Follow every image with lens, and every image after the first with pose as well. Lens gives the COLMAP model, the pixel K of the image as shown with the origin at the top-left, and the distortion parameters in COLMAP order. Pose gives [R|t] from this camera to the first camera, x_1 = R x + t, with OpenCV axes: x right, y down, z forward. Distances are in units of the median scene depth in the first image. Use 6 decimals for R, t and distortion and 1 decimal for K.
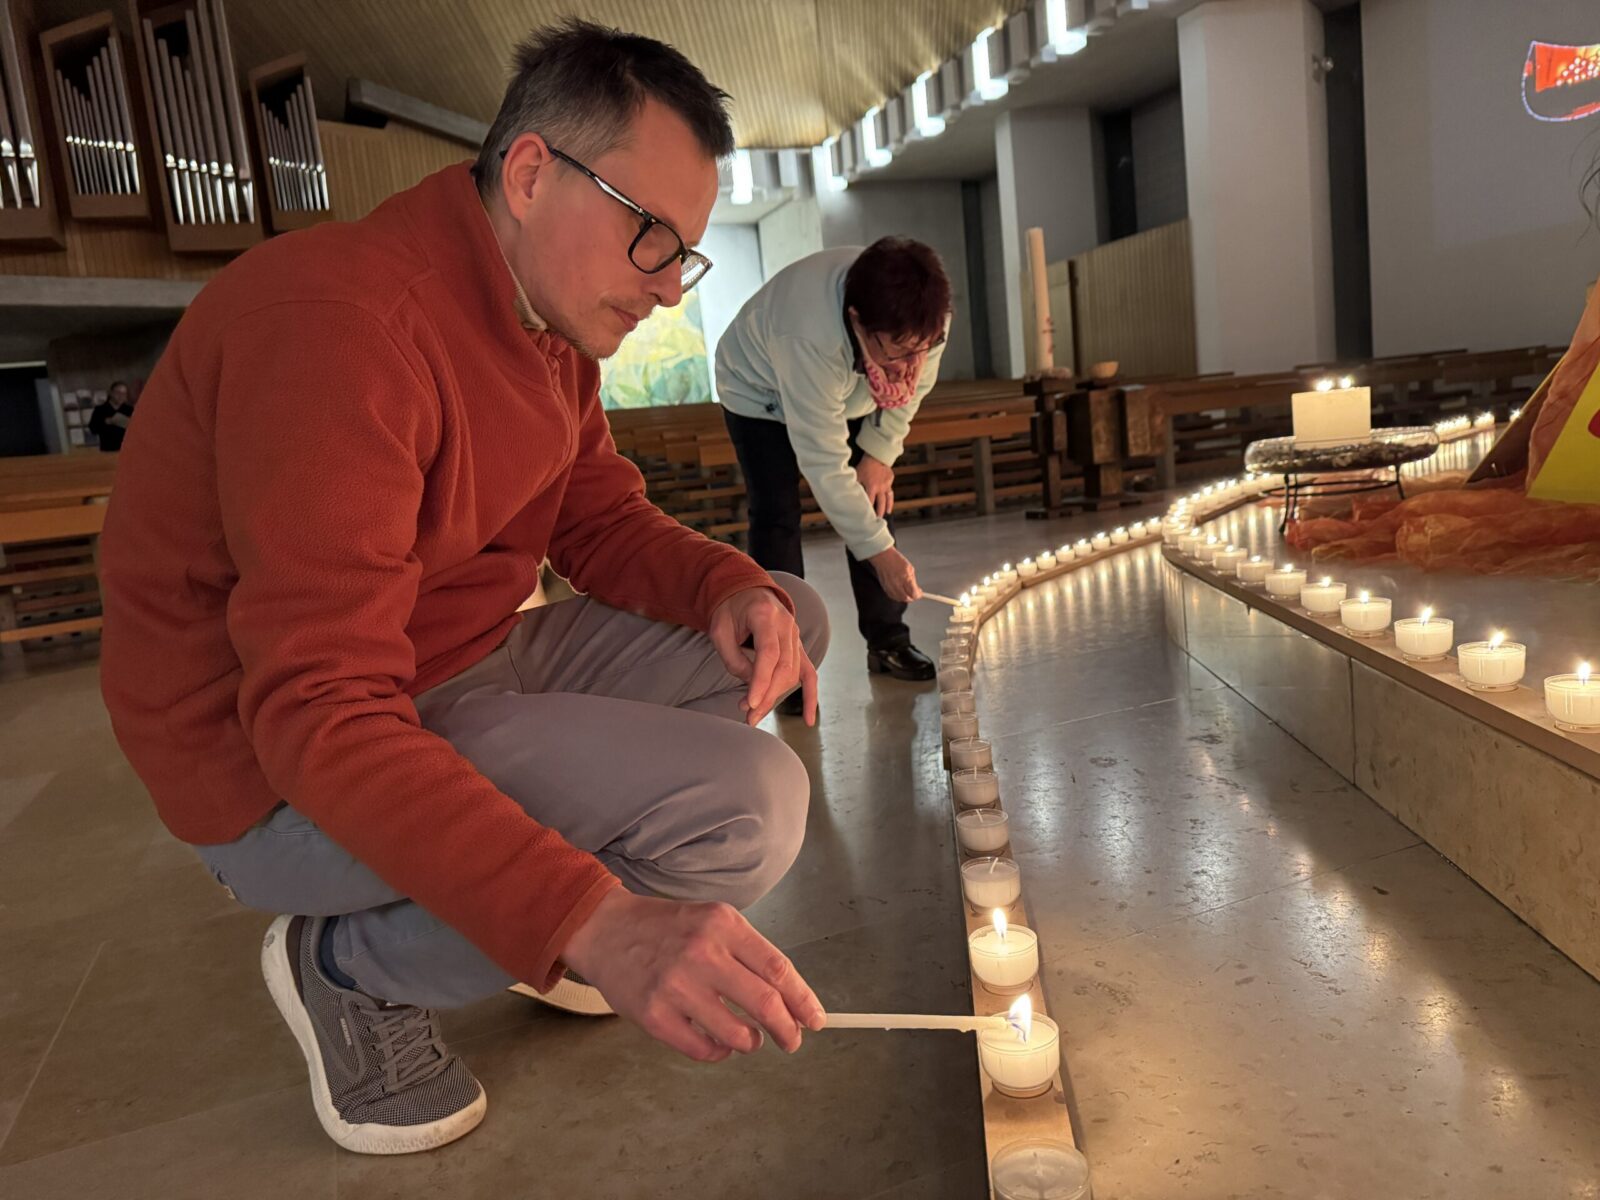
lens RADIAL K [[1158.9, 0, 807.3], [0, 1158.9, 597.6], [0, 0, 1]] dist [0.023350, -0.042492]
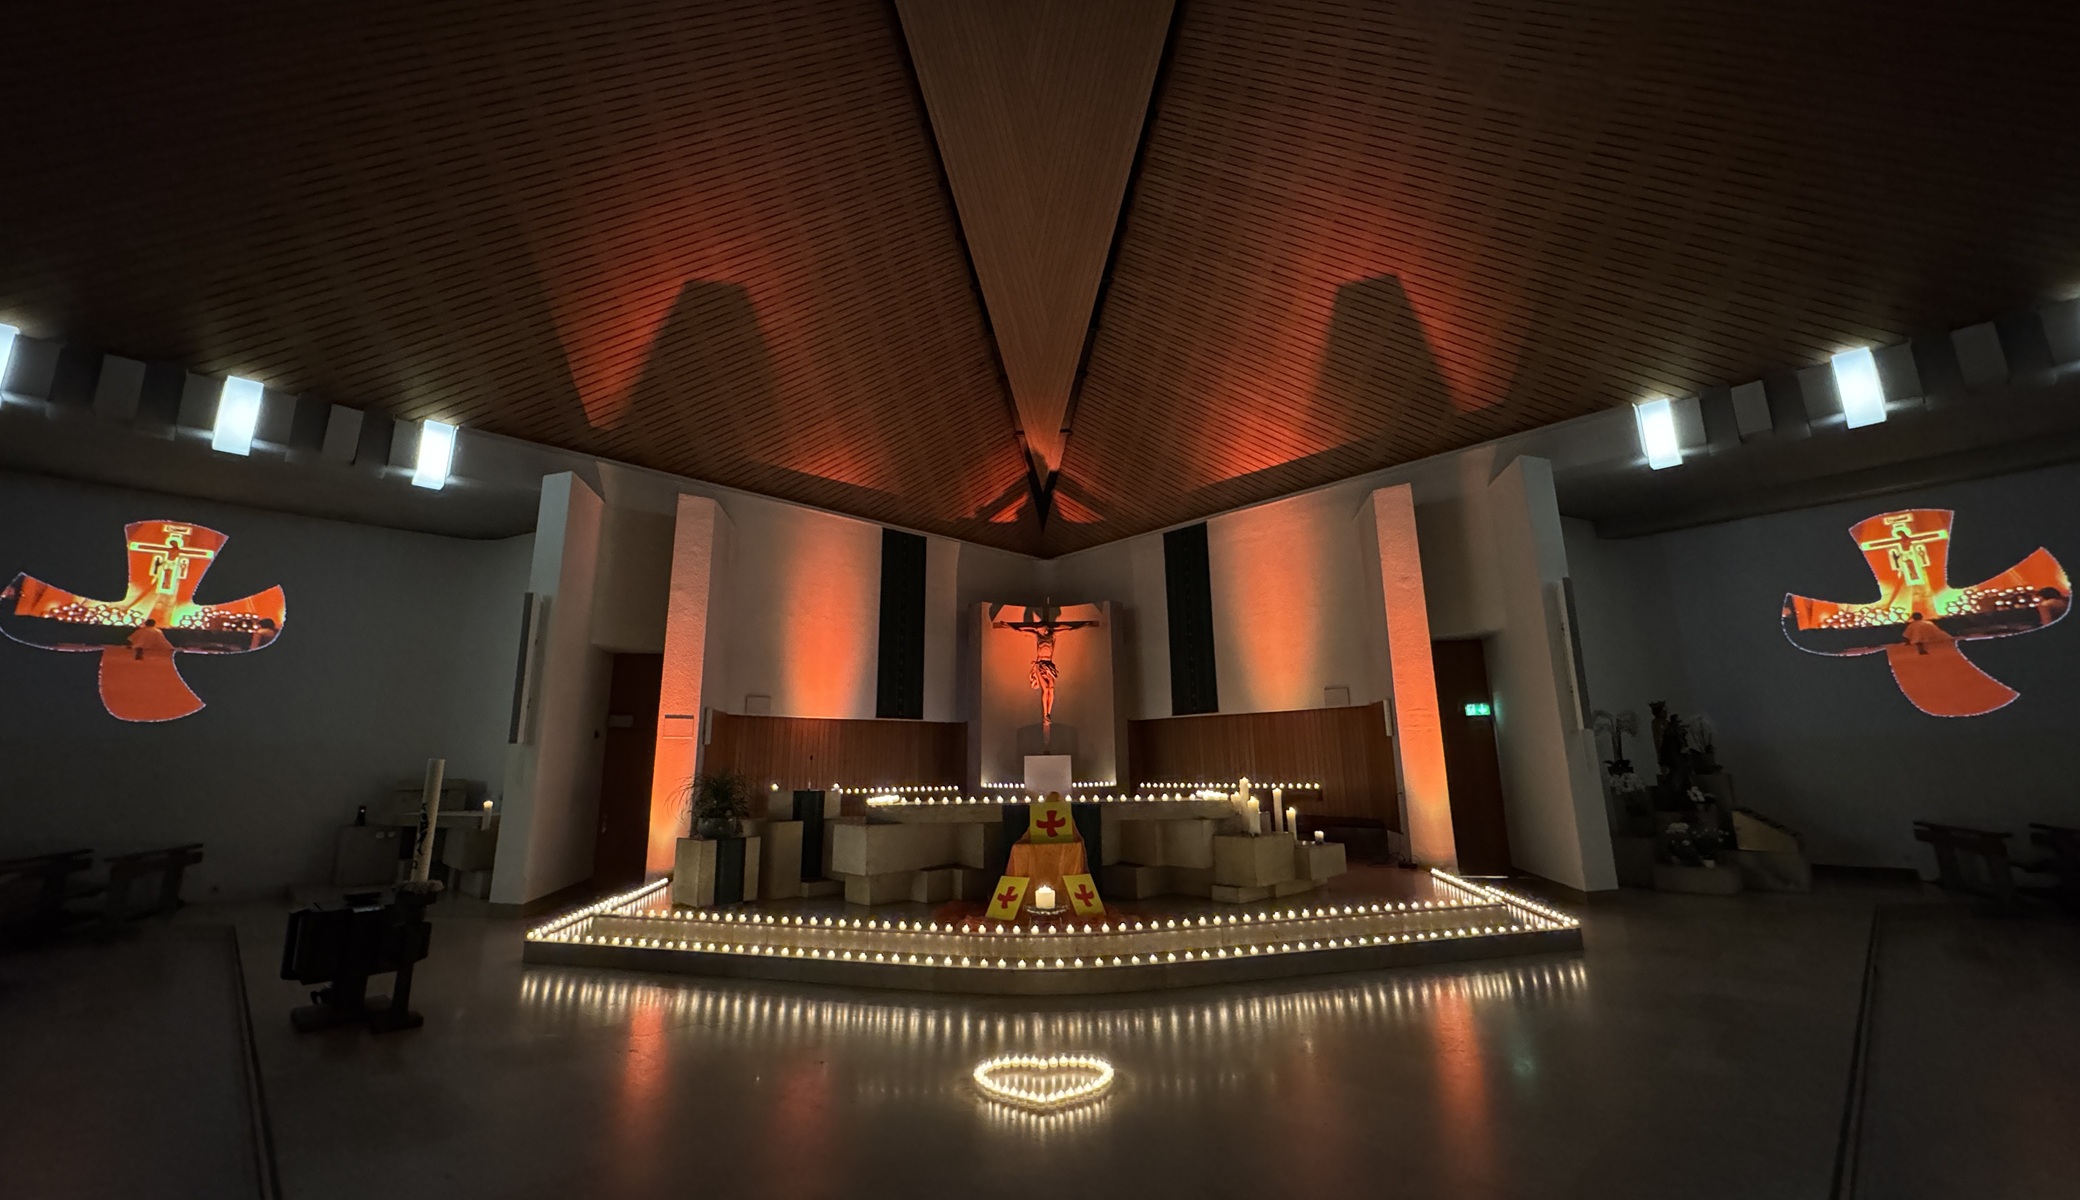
lens RADIAL K [[832.3, 0, 1043.8], [0, 832.3, 575.5], [0, 0, 1]] dist [-0.003078, -0.000174]
pose [[-0.377760, 0.312132, 0.871706, -0.356977], [0.171430, 0.948766, -0.265434, -0.068590], [-0.909895, 0.049167, -0.411914, 0.326071]]
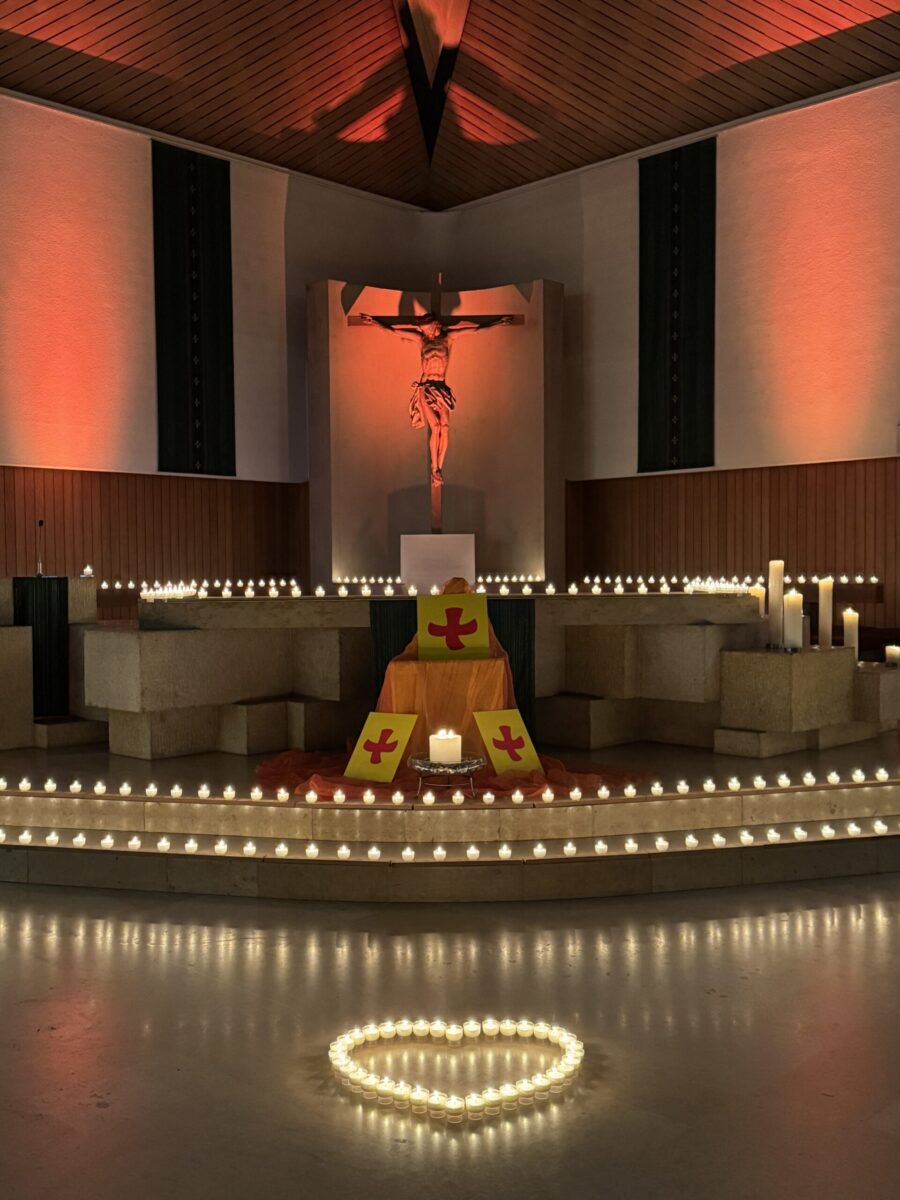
lens RADIAL K [[1236.5, 0, 450.0], [0, 1236.5, 600.0], [0, 0, 1]] dist [0.189060, -0.383251]
pose [[-0.399105, 0.082292, 0.913205, -0.282818], [0.167637, 0.985726, -0.015563, -0.062838], [-0.901450, 0.146875, -0.407204, 0.303603]]
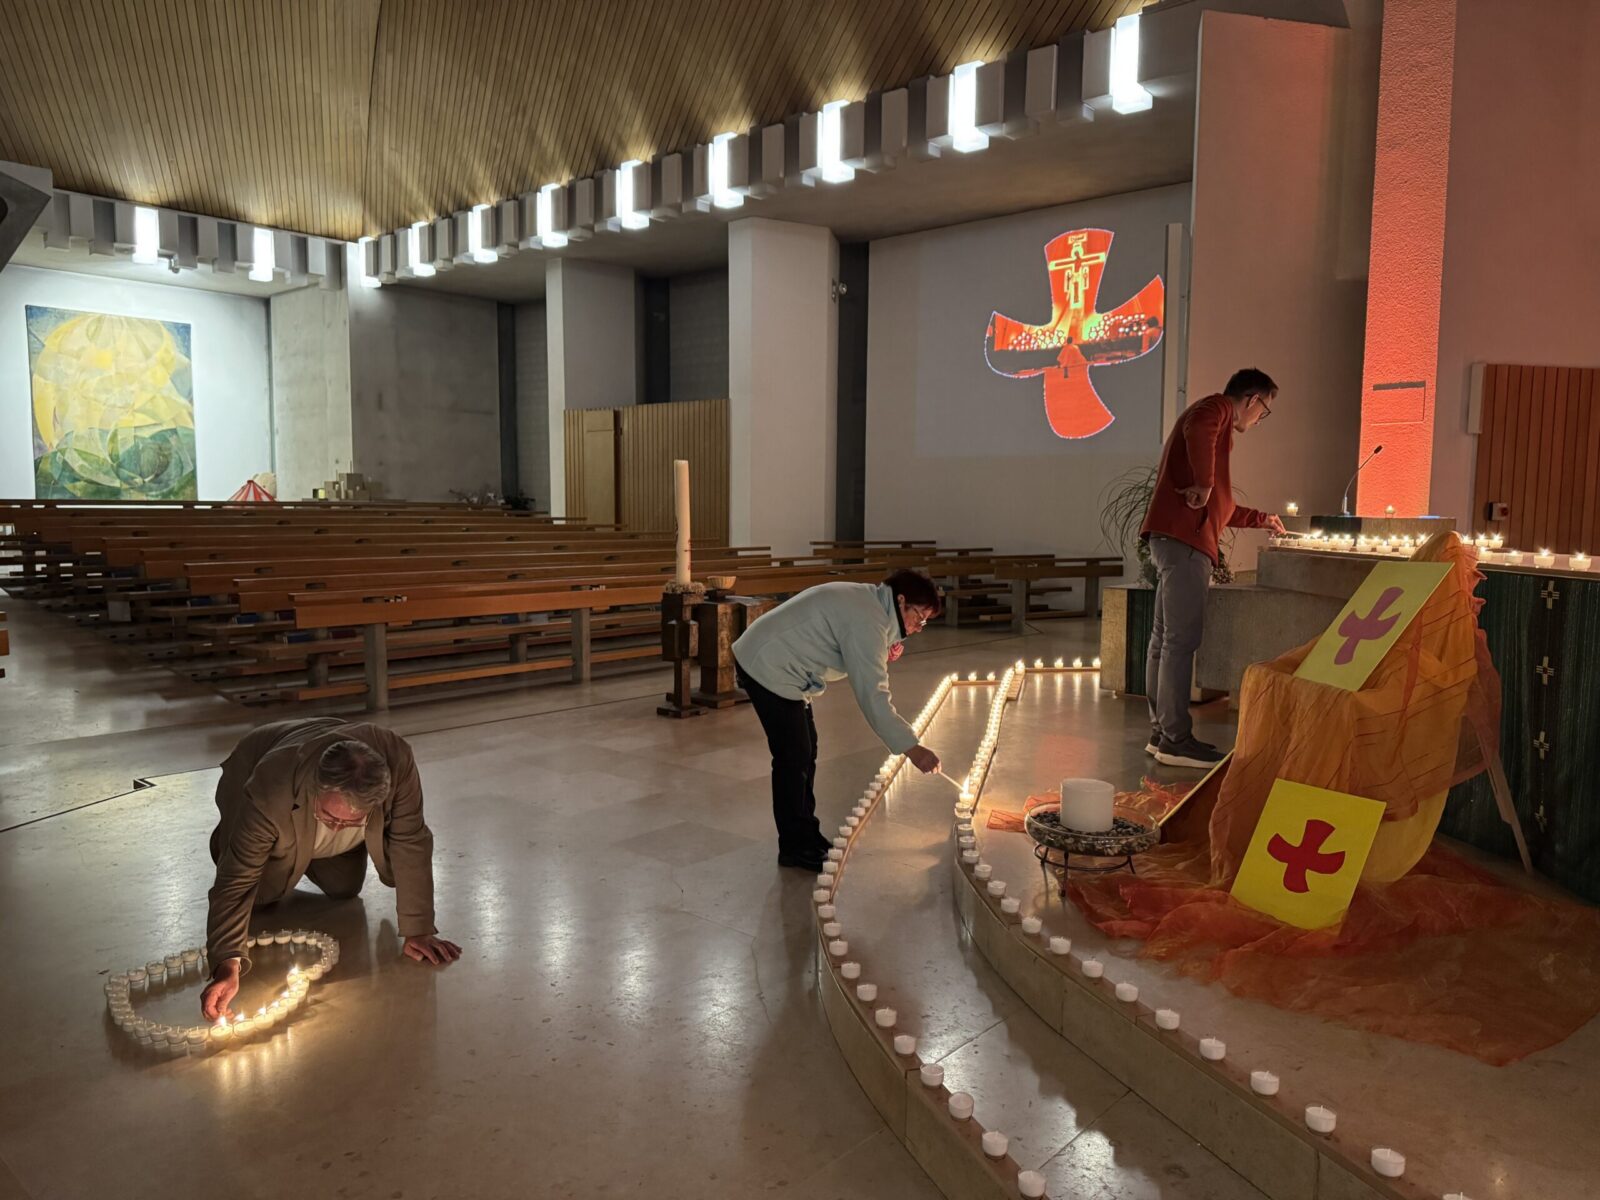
lens RADIAL K [[1138.1, 0, 800.0], [0, 1138.1, 600.0], [0, 0, 1]] dist [0.054787, -0.078070]
pose [[0.892596, 0.075597, 0.444474, -0.077340], [-0.046261, 0.995996, -0.076499, -0.043358], [-0.448477, 0.047721, 0.892519, -0.009913]]
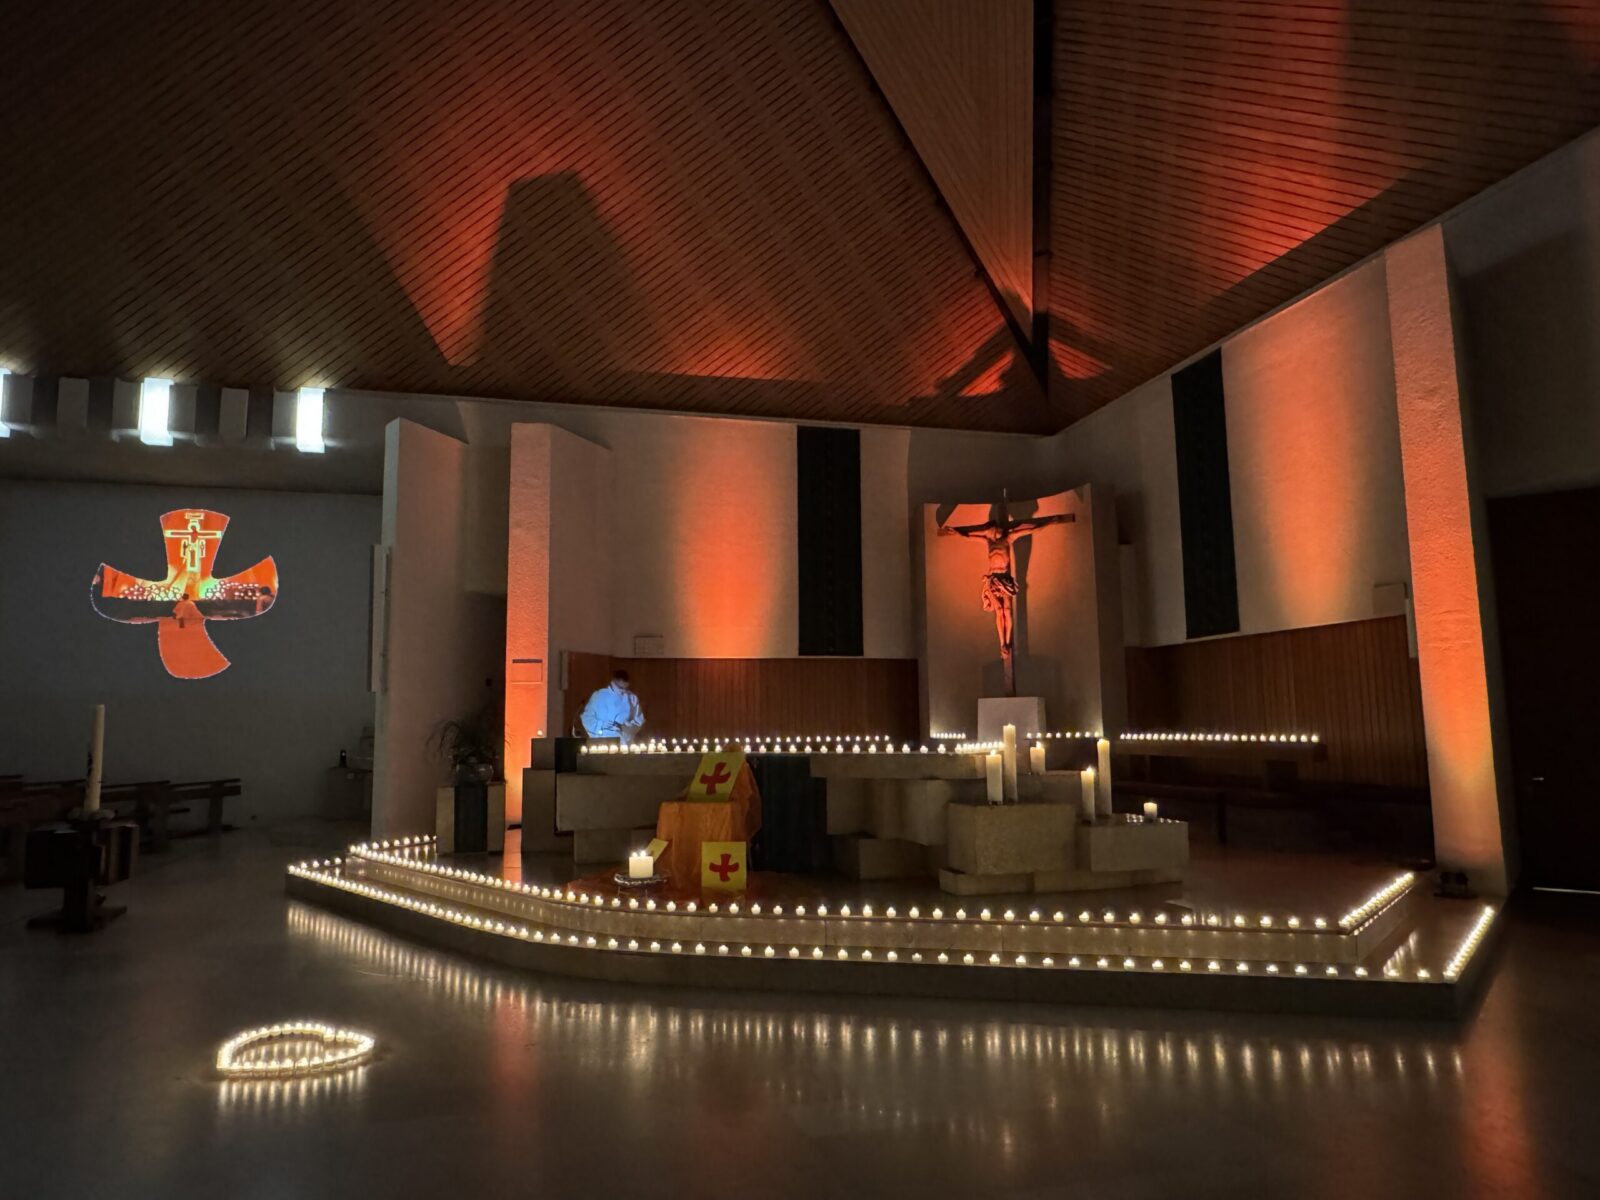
lens RADIAL K [[1024.9, 0, 811.1], [0, 1024.9, 602.0], [0, 0, 1]] dist [-0.005479, 0.001783]
pose [[0.121238, 0.218094, 0.968368, -0.364644], [0.130398, 0.963610, -0.233349, -0.021639], [-0.984021, 0.154564, 0.088387, 0.031849]]
